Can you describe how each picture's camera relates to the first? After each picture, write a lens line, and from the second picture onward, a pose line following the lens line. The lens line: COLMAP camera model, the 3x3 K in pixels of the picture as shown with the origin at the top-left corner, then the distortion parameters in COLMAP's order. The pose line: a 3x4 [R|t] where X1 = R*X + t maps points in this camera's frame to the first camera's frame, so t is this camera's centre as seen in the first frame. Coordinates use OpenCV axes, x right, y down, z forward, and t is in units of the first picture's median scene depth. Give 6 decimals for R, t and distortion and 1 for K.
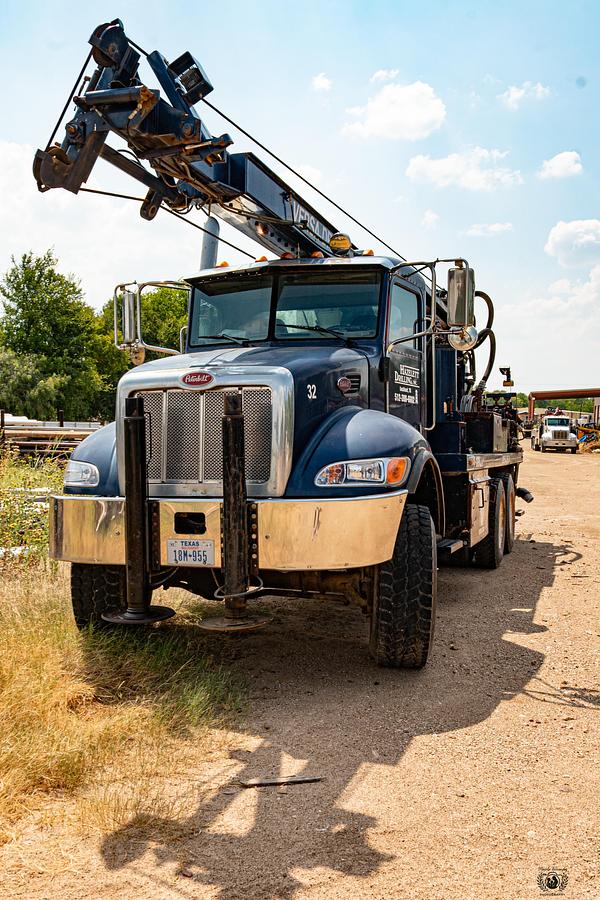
lens RADIAL K [[893.3, 0, 296.6], [0, 893.3, 460.8], [0, 0, 1]] dist [-0.021490, 0.015922]
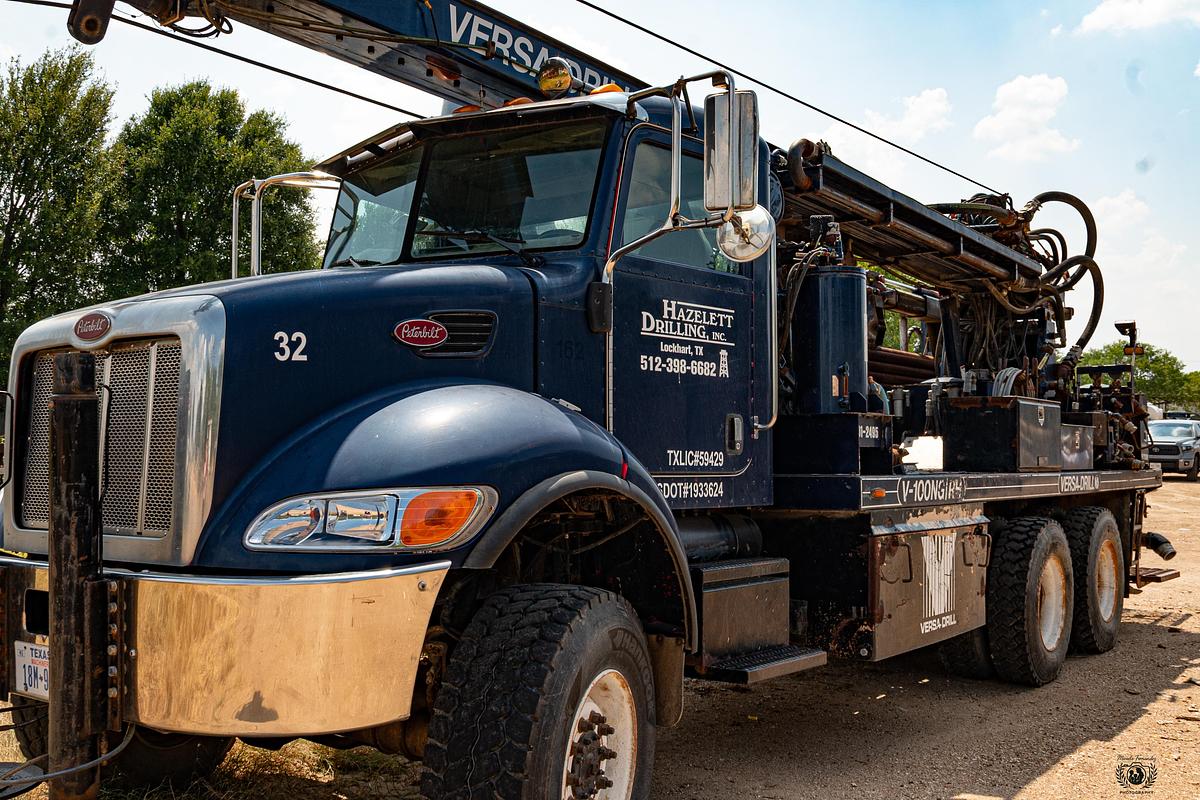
lens RADIAL K [[1147.2, 0, 600.0], [0, 1147.2, 400.0], [0, 0, 1]] dist [-0.018063, 0.005200]
pose [[0.945779, -0.008497, -0.324701, 0.339489], [-0.011819, 0.998096, -0.060545, -0.012345], [0.324597, 0.061100, 0.943877, 0.432730]]
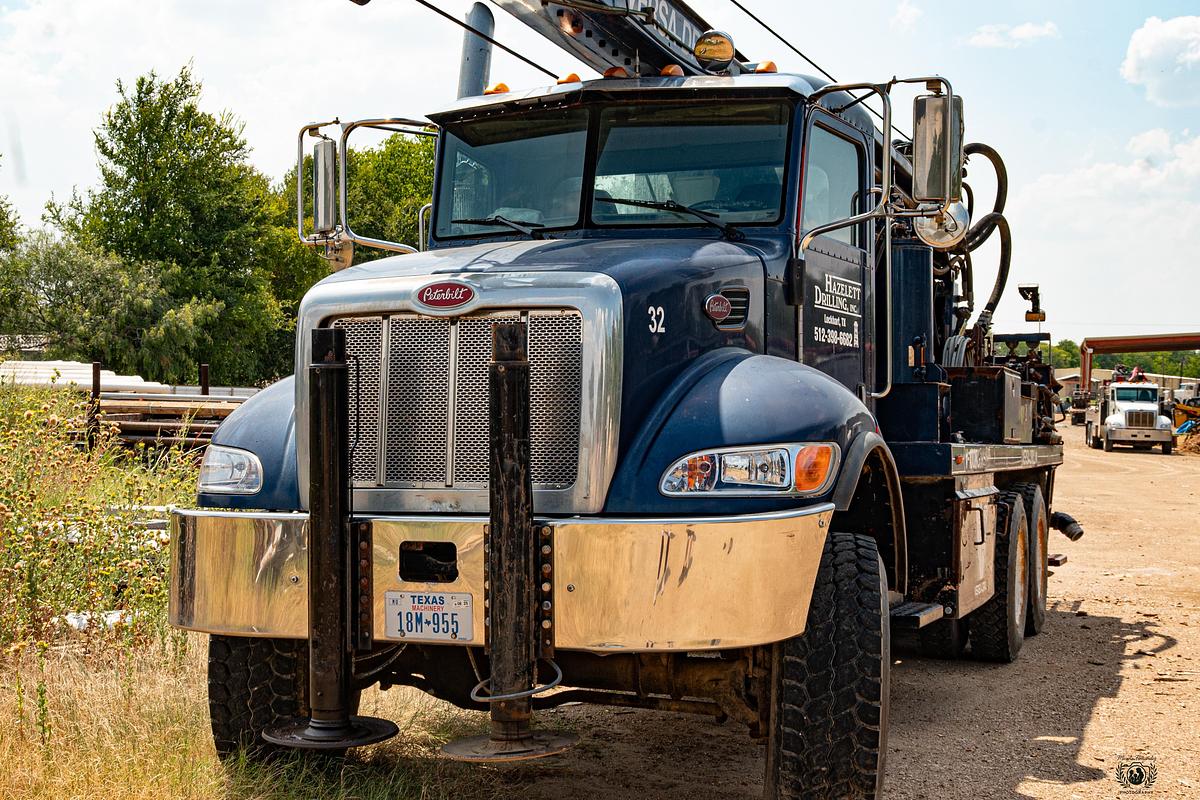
lens RADIAL K [[1670.3, 0, 592.2], [0, 1670.3, 400.0], [0, 0, 1]] dist [-0.011654, 0.097270]
pose [[0.999496, 0.007479, -0.030843, 0.008614], [-0.008664, 0.999222, -0.038467, 0.009125], [0.030532, 0.038715, 0.998784, -0.005510]]
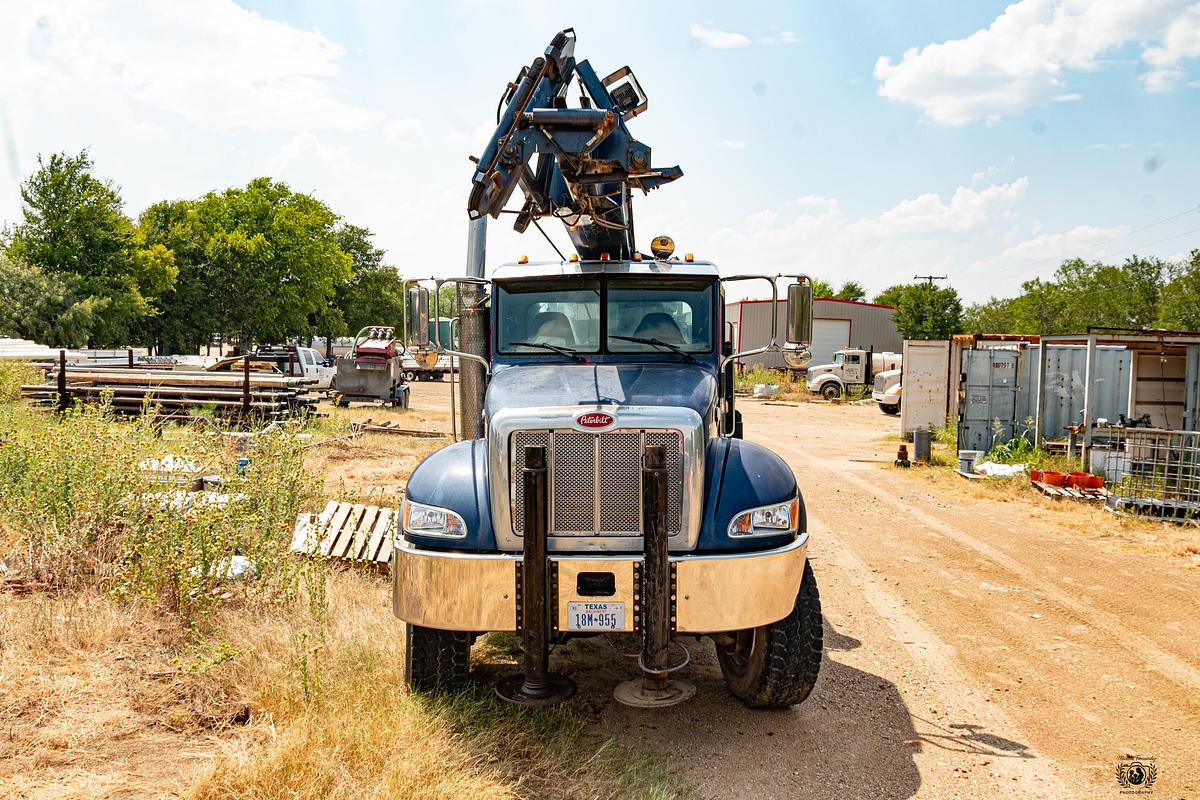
lens RADIAL K [[919.8, 0, 597.7], [0, 919.8, 397.2], [0, 0, 1]] dist [-0.024482, -0.007202]
pose [[0.962352, -0.004731, 0.271764, -0.324757], [-0.000065, 0.999844, 0.017637, -0.118541], [-0.271806, -0.016990, 0.962202, 0.100491]]
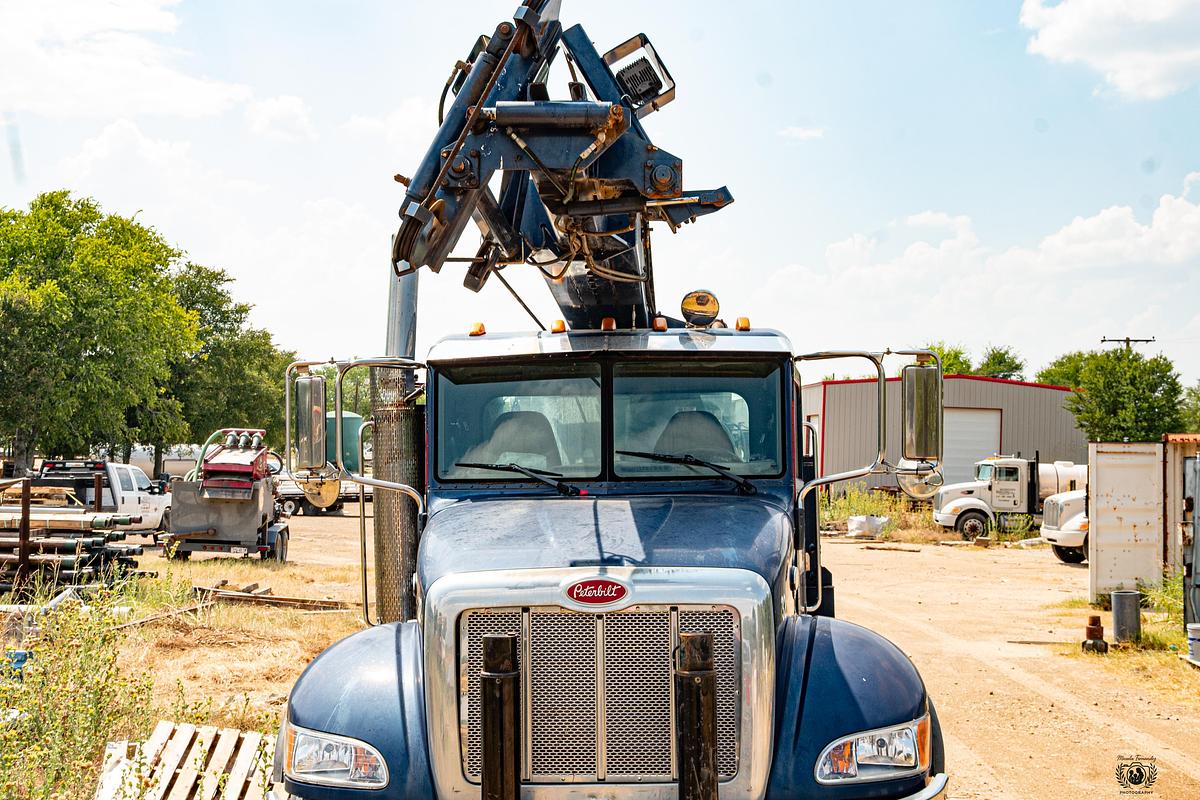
lens RADIAL K [[1489.8, 0, 591.6], [0, 1489.8, 401.5], [0, 0, 1]] dist [-0.024630, 0.039135]
pose [[0.962656, 0.011192, 0.270495, -0.329814], [0.009088, 0.997246, -0.073604, -0.127690], [-0.270574, 0.073314, 0.959904, 0.096395]]
